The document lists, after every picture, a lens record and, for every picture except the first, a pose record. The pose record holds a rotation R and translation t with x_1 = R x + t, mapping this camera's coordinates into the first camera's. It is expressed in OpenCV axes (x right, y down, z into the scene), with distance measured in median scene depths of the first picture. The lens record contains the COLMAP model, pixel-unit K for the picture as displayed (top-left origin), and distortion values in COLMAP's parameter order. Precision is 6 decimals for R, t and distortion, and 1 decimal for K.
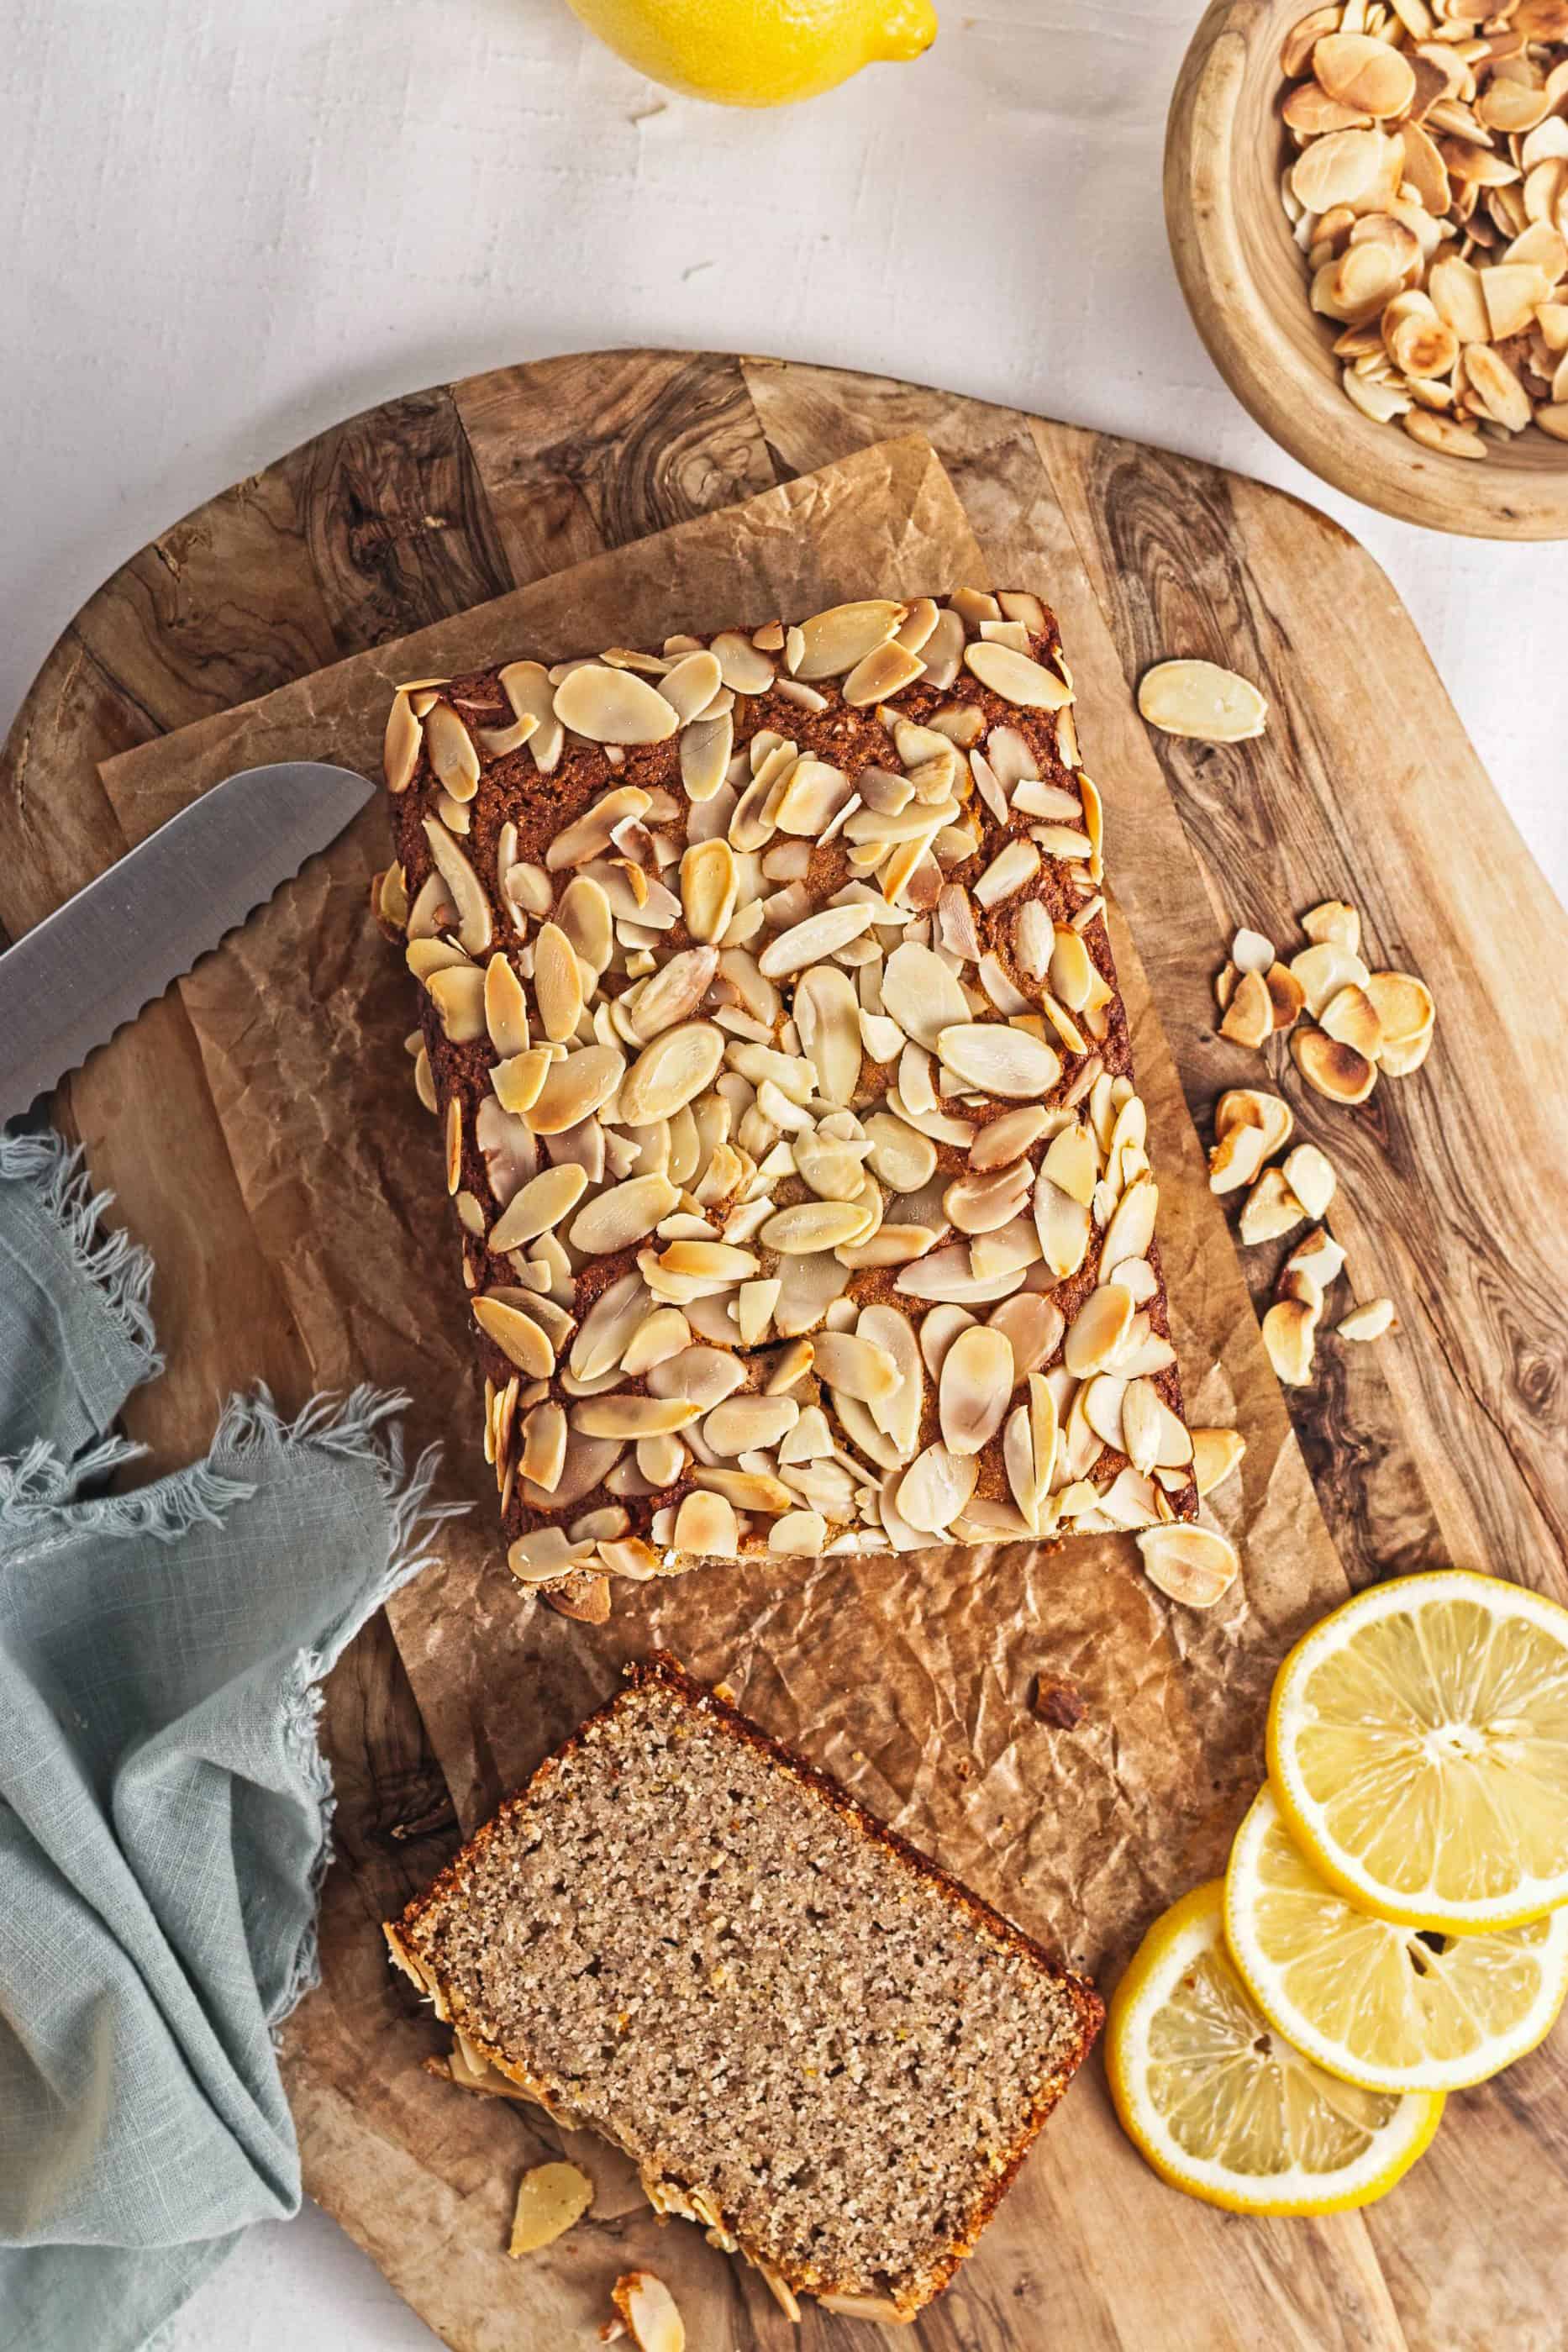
lens RADIAL K [[6066.0, 0, 784.0], [0, 6066.0, 1176.0], [0, 0, 1]] dist [-0.080848, -0.026636]
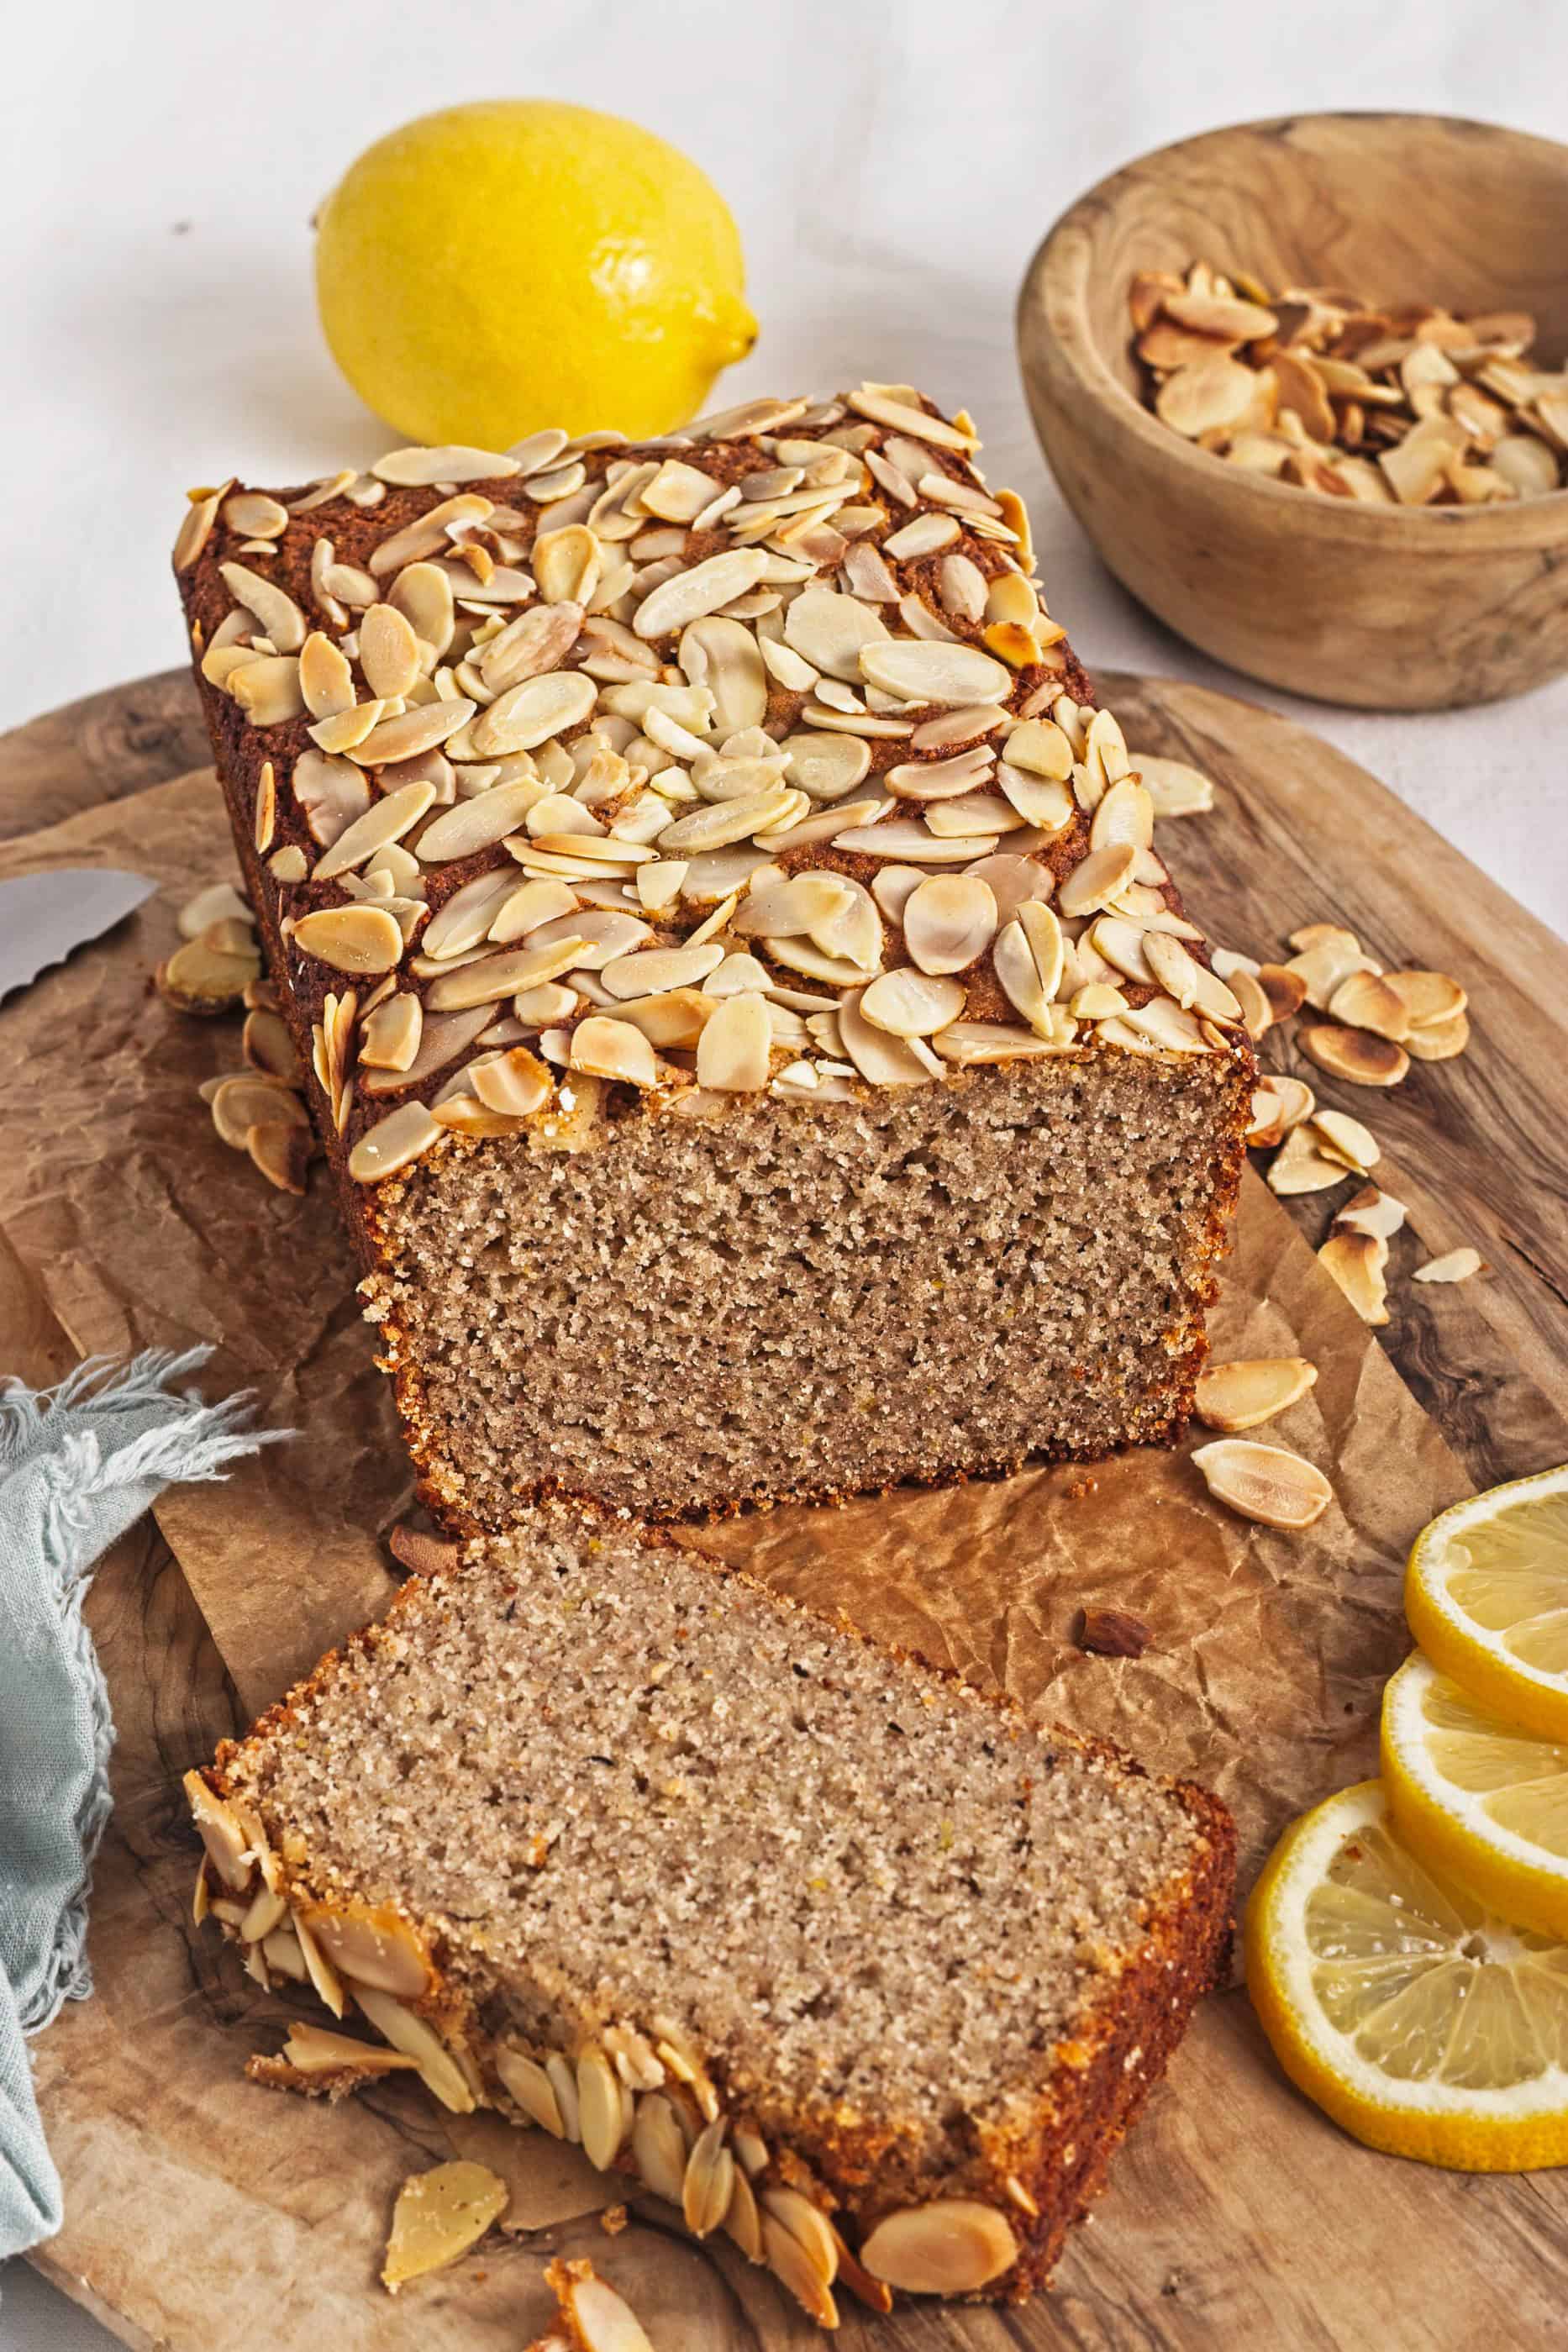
lens RADIAL K [[6066.0, 0, 784.0], [0, 6066.0, 1176.0], [0, 0, 1]] dist [-0.080848, -0.026636]
pose [[0.996369, -0.051189, 0.068038, -0.041557], [0.084893, 0.658590, -0.747698, 0.602565], [-0.006535, 0.750759, 0.660544, 0.491951]]
